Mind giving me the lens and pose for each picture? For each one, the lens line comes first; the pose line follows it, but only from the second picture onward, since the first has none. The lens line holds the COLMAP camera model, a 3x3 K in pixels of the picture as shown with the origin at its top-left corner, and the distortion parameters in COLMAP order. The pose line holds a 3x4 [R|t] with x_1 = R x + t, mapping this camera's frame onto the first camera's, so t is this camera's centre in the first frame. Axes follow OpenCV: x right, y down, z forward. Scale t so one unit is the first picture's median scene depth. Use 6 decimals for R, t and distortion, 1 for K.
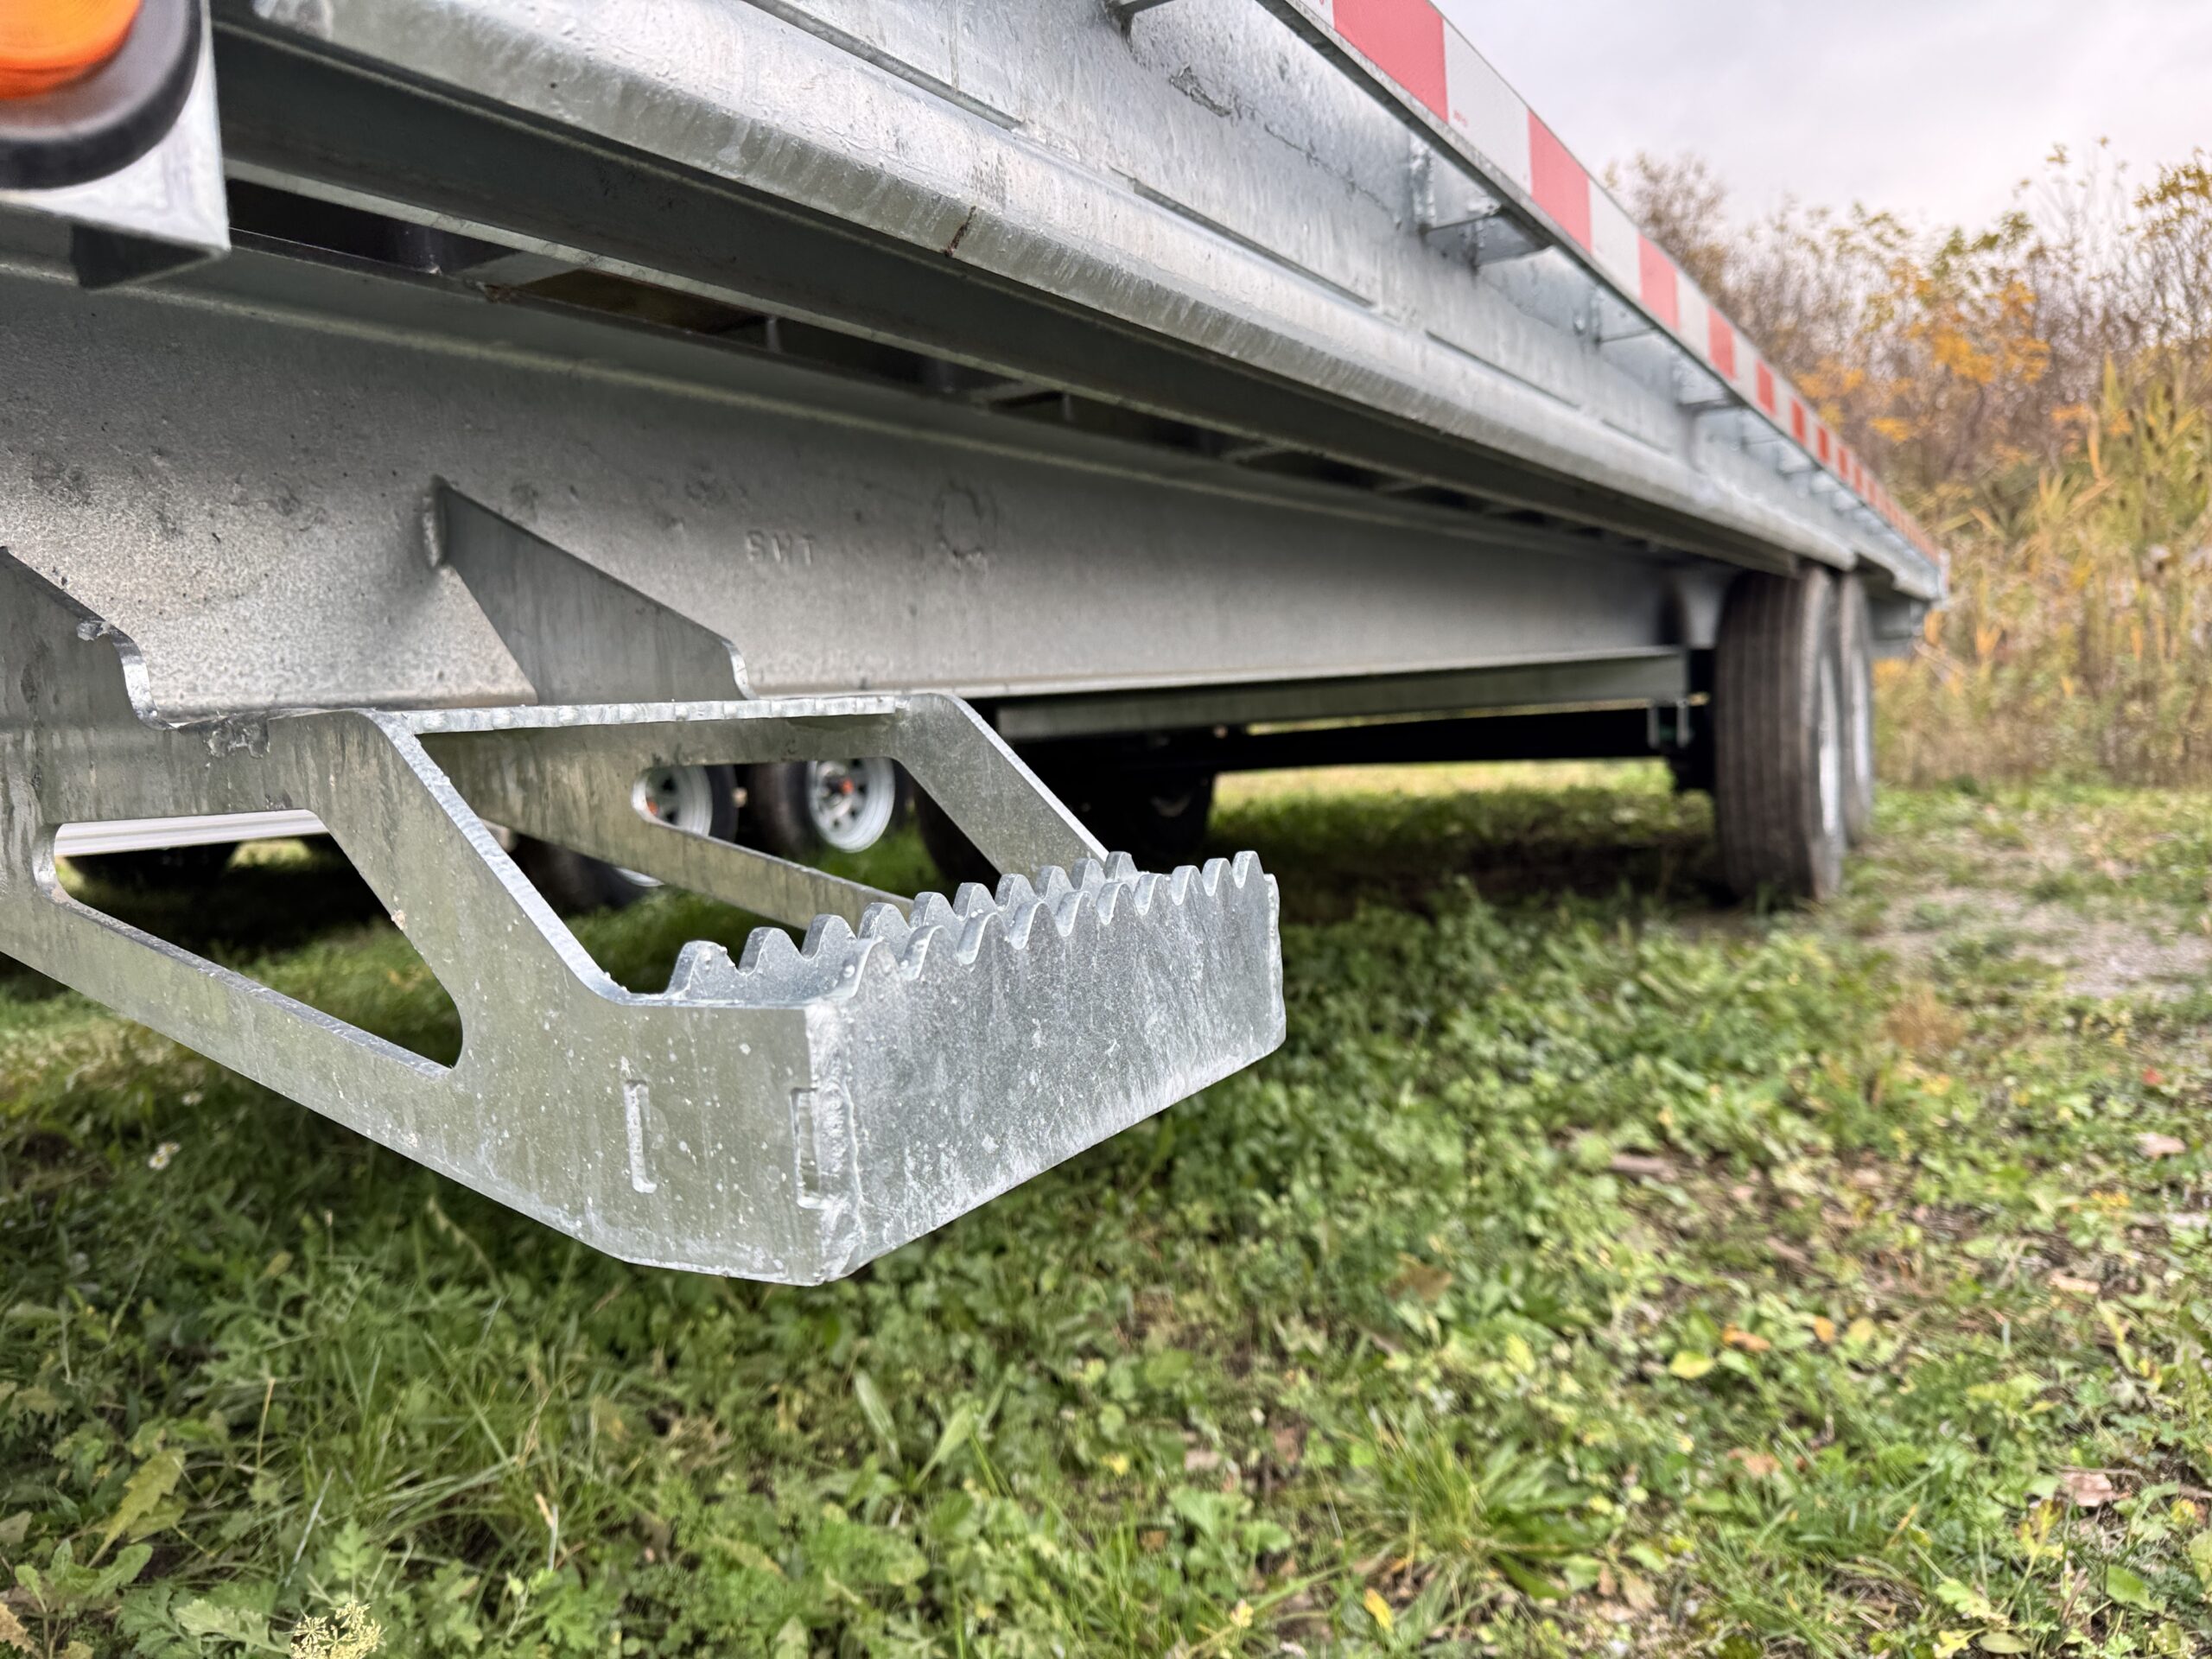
lens RADIAL K [[1558.4, 0, 1106.0], [0, 1558.4, 829.5], [0, 0, 1]] dist [0.010766, -0.008017]
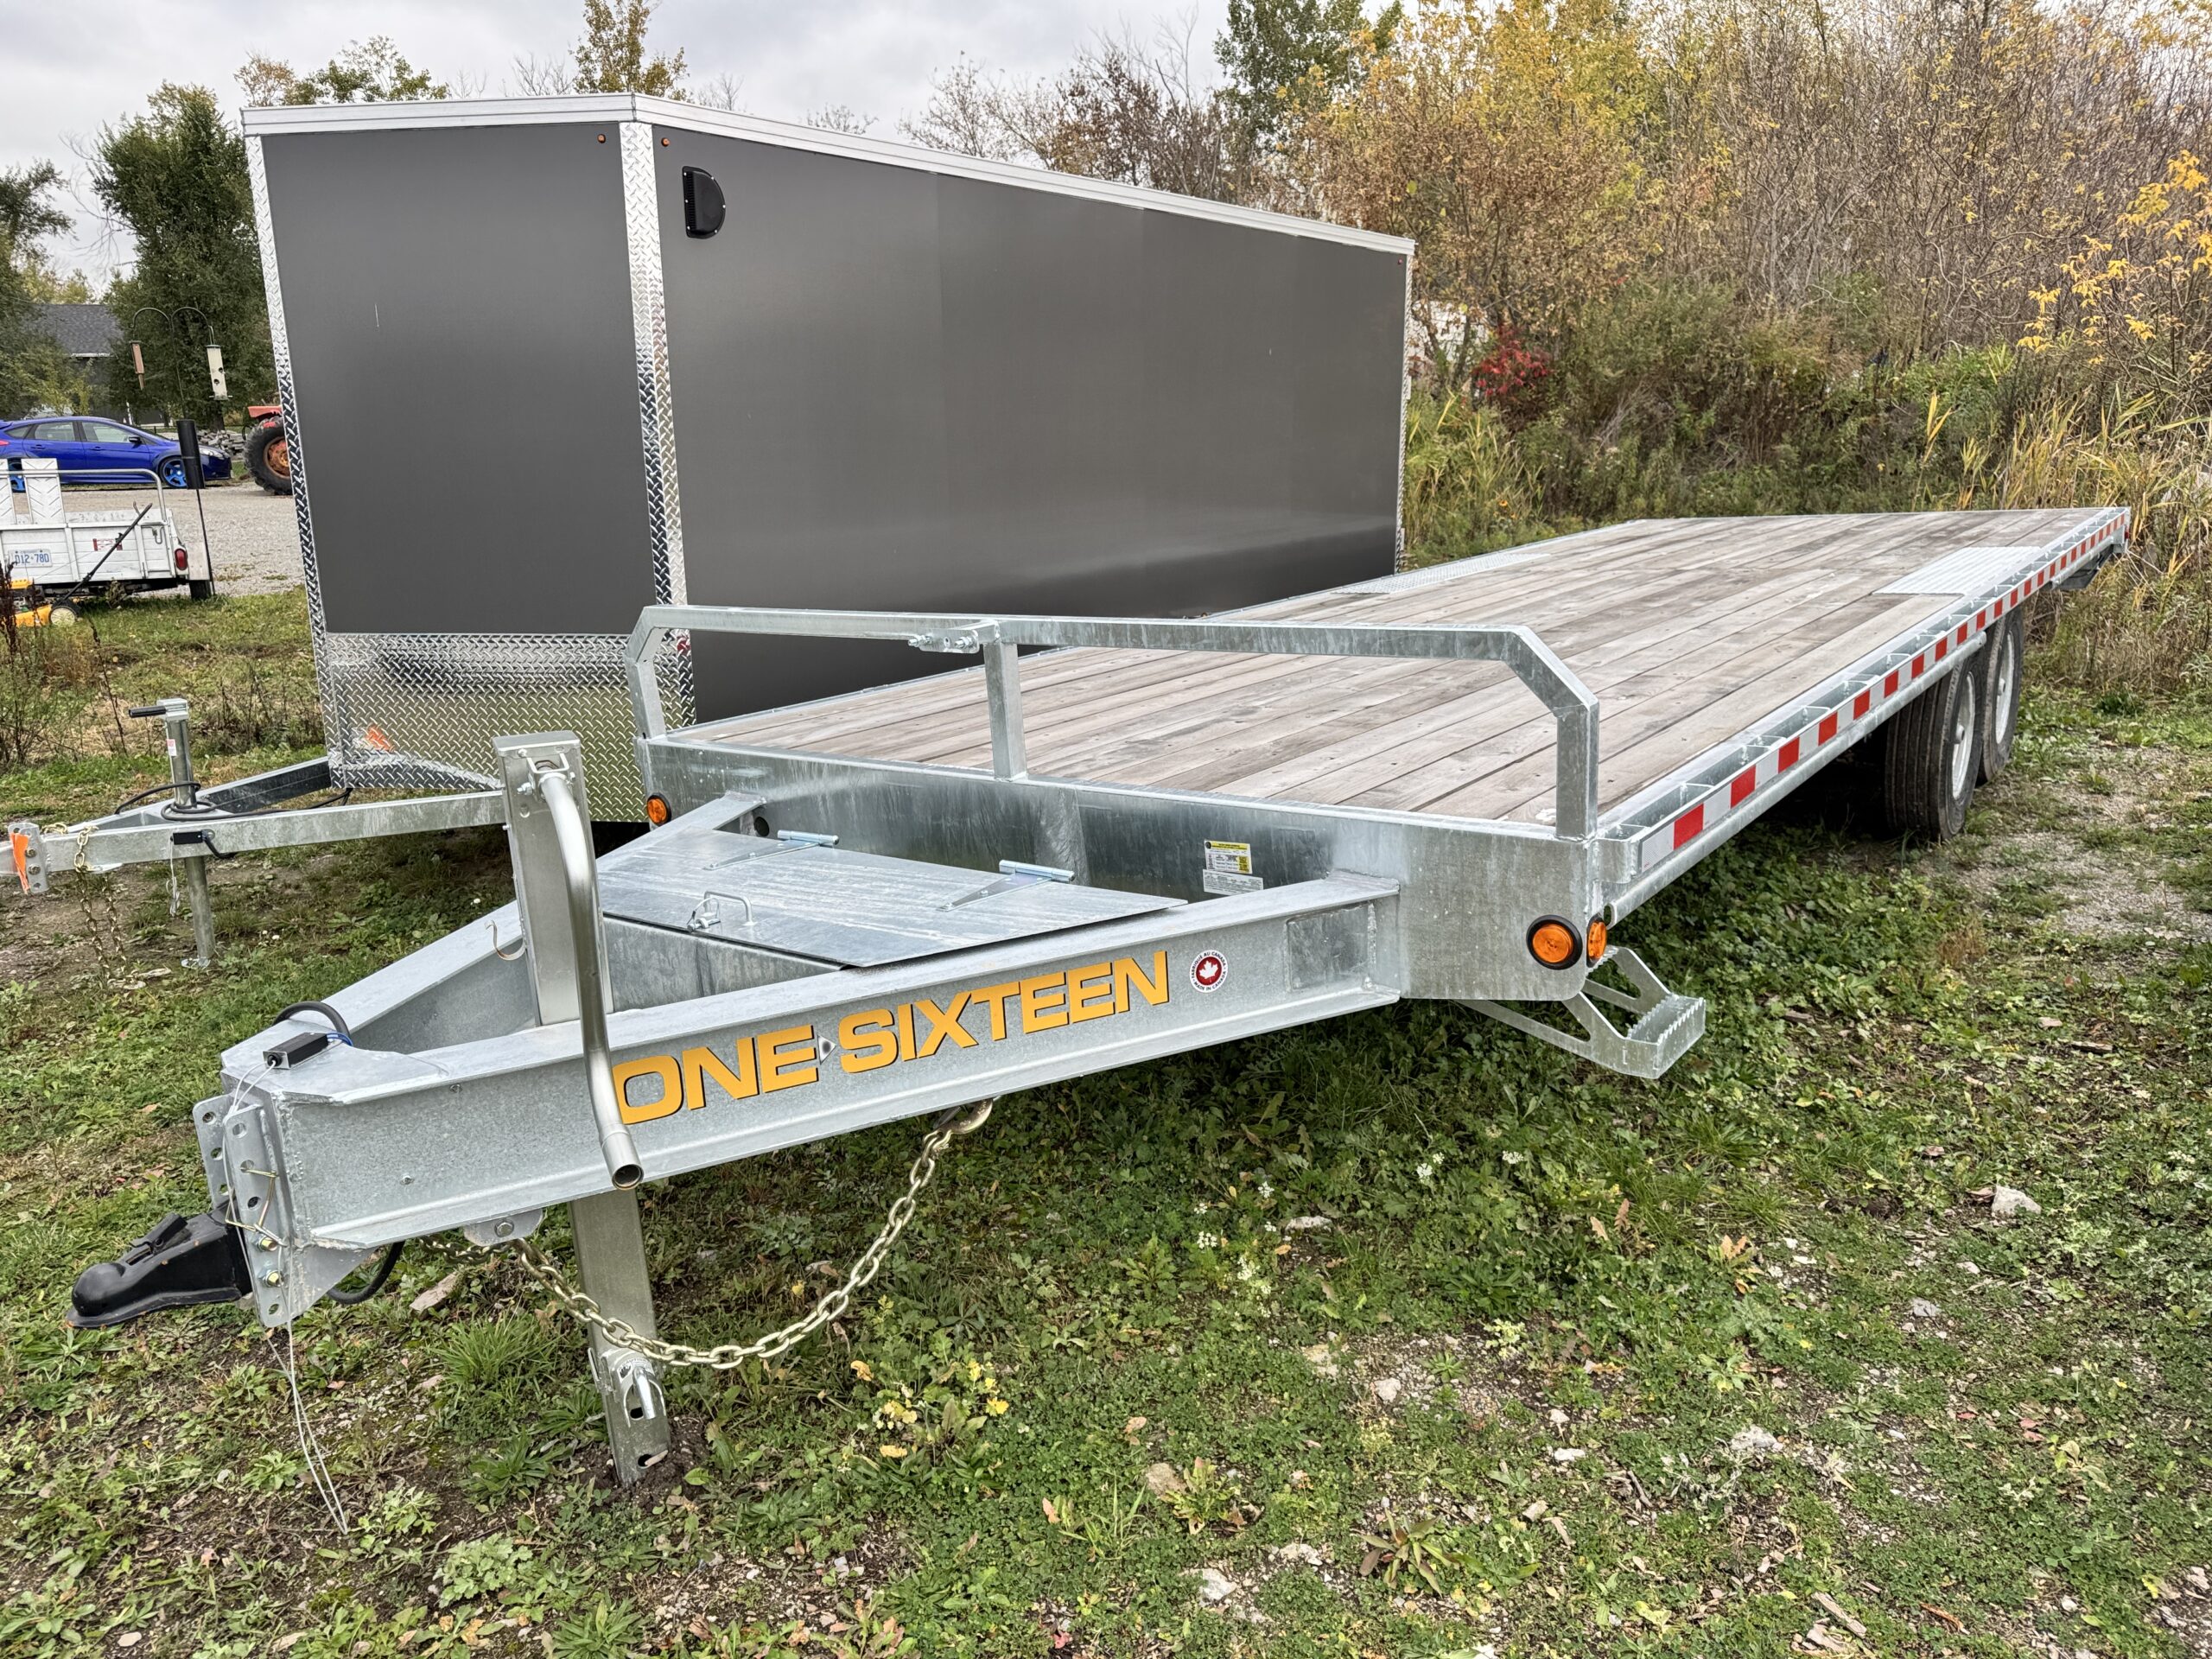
lens RADIAL K [[1558.4, 0, 1106.0], [0, 1558.4, 829.5], [0, 0, 1]] dist [0.010766, -0.008017]
pose [[0.991501, 0.049586, -0.120275, -0.428256], [-0.027431, 0.983411, 0.179308, -0.471370], [0.127171, -0.174485, 0.976413, -1.406670]]
